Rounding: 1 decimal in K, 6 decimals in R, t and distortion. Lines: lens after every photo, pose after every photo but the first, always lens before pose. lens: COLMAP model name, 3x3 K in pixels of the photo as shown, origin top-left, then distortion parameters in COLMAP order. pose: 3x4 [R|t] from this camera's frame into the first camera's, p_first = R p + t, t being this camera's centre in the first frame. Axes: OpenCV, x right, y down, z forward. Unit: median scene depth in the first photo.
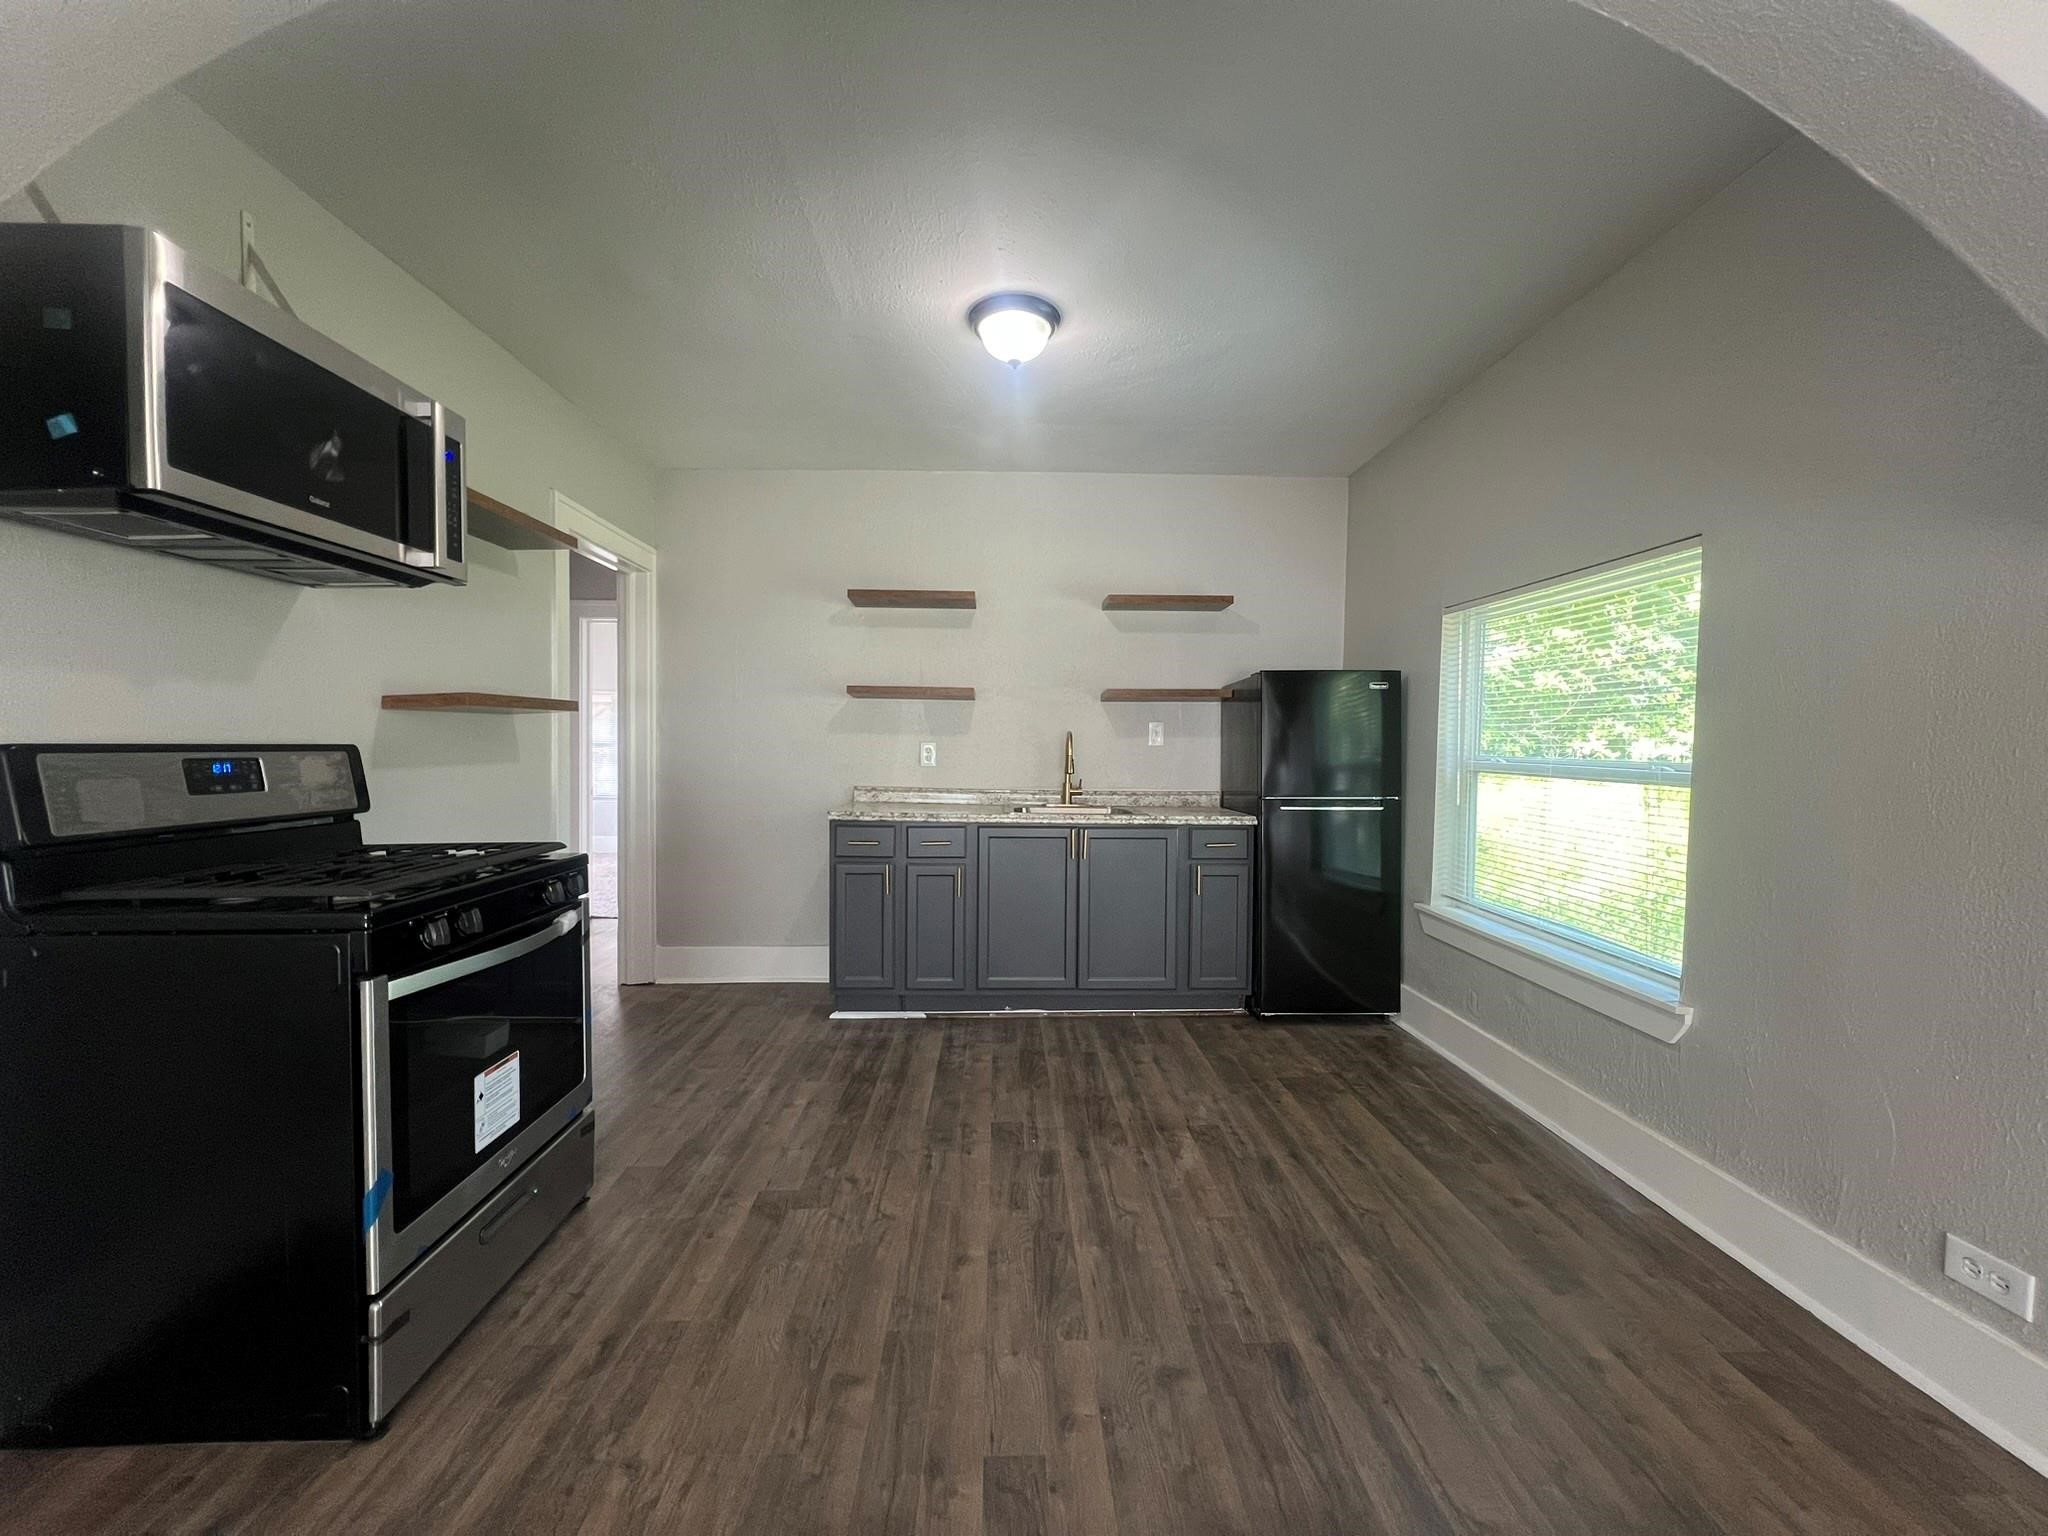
lens RADIAL K [[817.2, 0, 1026.1], [0, 817.2, 768.0], [0, 0, 1]] dist [0.000486, -0.000038]
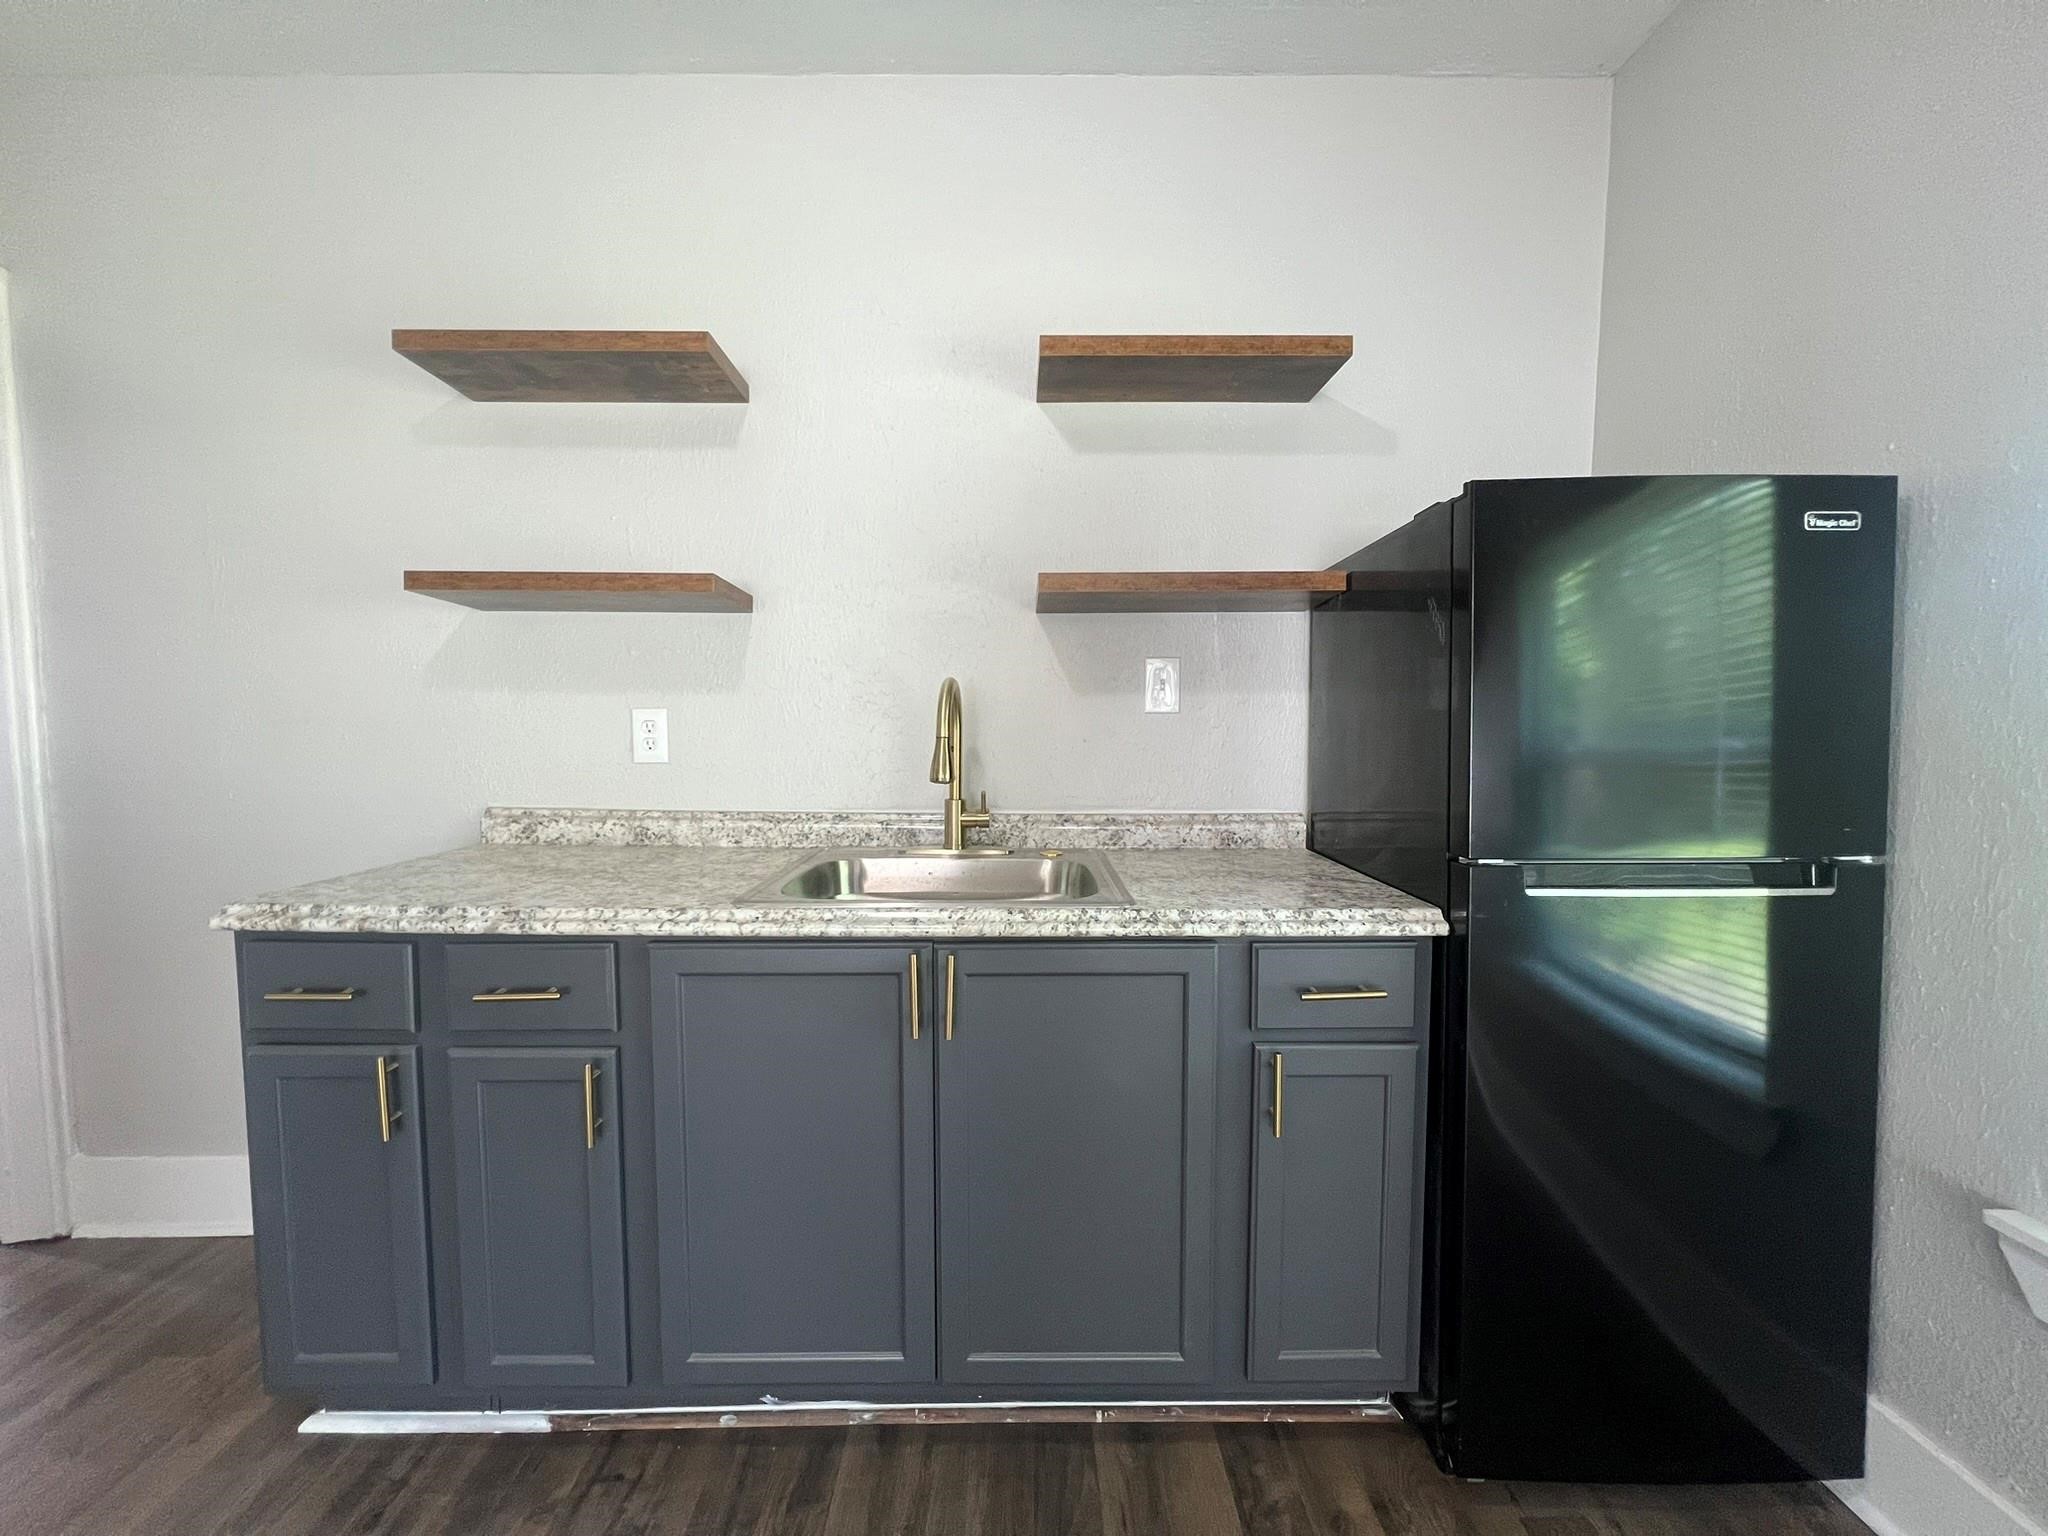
lens RADIAL K [[817.2, 0, 1026.2], [0, 817.2, 772.6], [0, 0, 1]] dist [0.000486, -0.000038]
pose [[0.999662, -0.005526, -0.025391, 0.122441], [0.006536, 0.999182, 0.039895, -0.016208], [0.025150, -0.040048, 0.998881, 0.704617]]
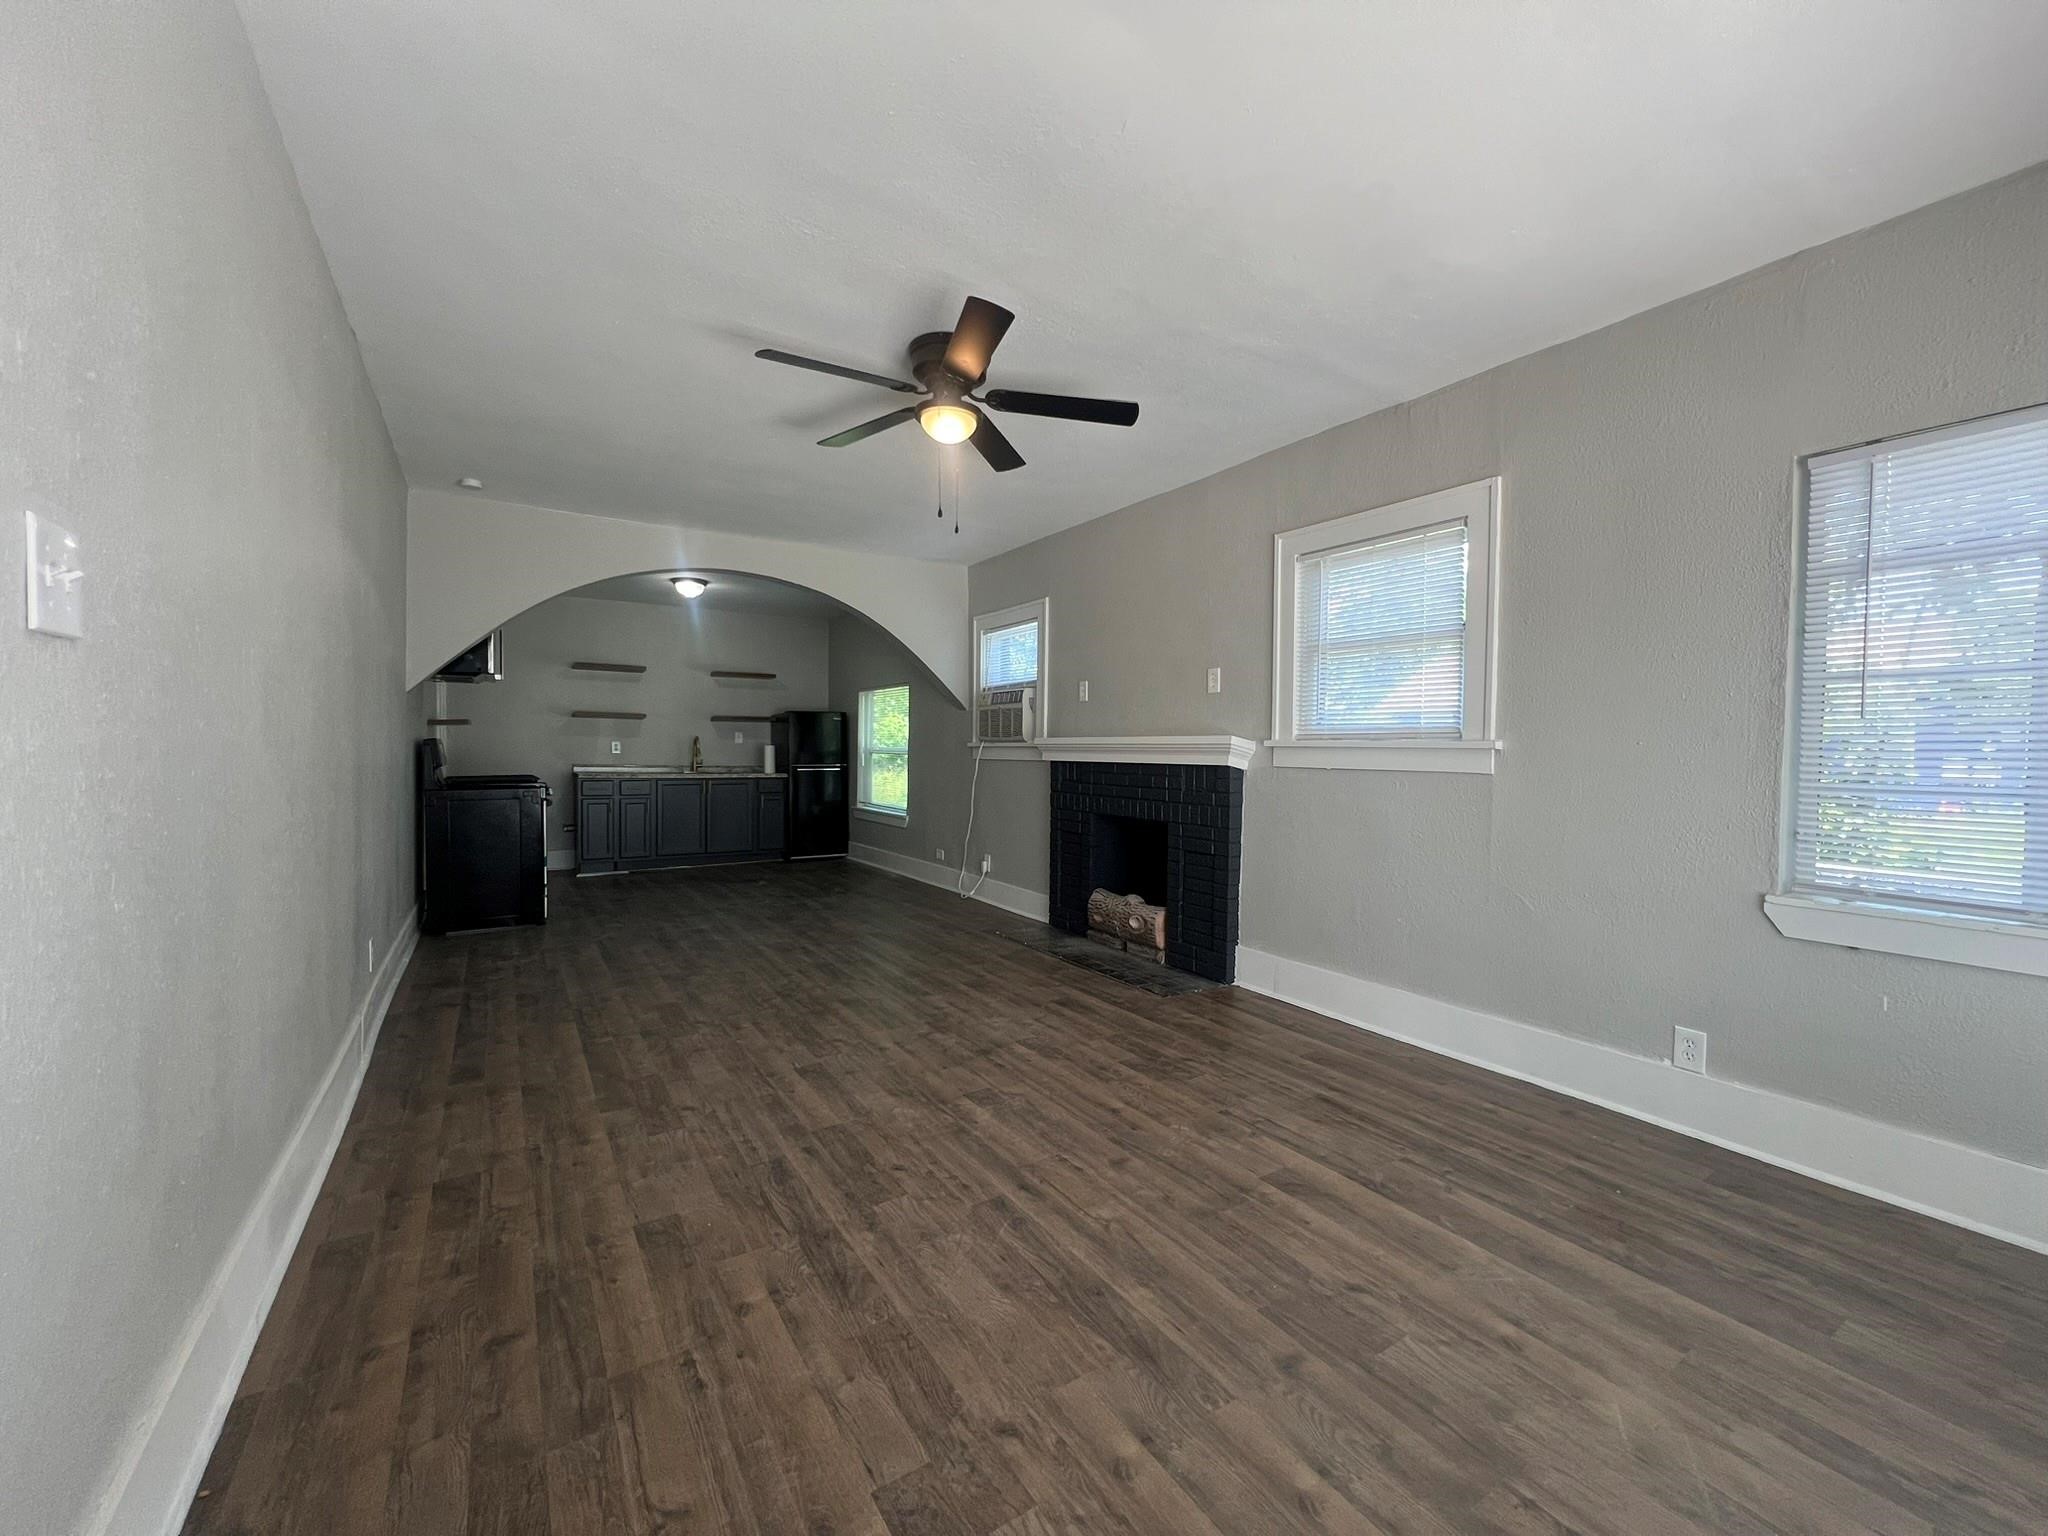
lens RADIAL K [[817.2, 0, 1038.0], [0, 817.2, 767.7], [0, 0, 1]] dist [0.000486, -0.000038]
pose [[0.851935, -0.010020, 0.523552, -0.353185], [0.011336, 0.999936, 0.000690, 0.053094], [-0.523525, 0.005347, 0.851993, -1.460750]]
